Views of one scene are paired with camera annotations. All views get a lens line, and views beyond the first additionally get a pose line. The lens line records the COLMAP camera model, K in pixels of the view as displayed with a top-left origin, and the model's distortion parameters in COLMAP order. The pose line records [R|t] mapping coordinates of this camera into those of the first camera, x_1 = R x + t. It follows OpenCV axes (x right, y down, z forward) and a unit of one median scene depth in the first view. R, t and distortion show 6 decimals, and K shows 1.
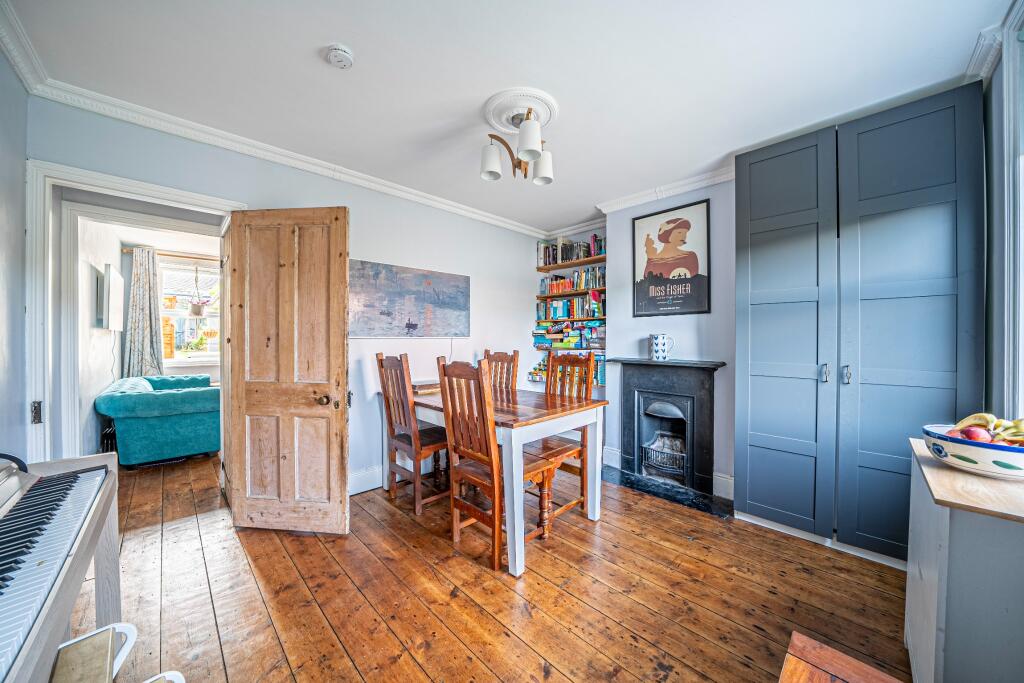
lens RADIAL K [[353.3, 0, 512.5], [0, 353.3, 339.5], [0, 0, 1]] dist [-0.021082, 0.000992]
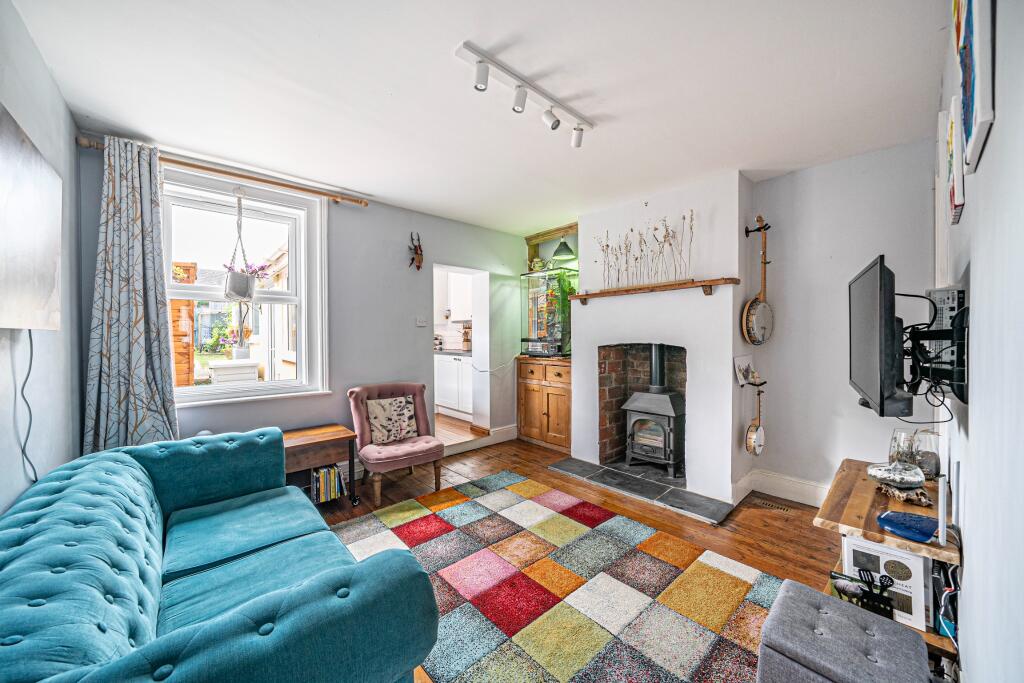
lens RADIAL K [[373.4, 0, 519.0], [0, 373.4, 340.8], [0, 0, 1]] dist [-0.014510, 0.000247]
pose [[0.999449, -0.002061, -0.033115, -0.552588], [0.002346, 0.999961, 0.008573, -0.013055], [0.033096, -0.008646, 0.999415, 0.542406]]
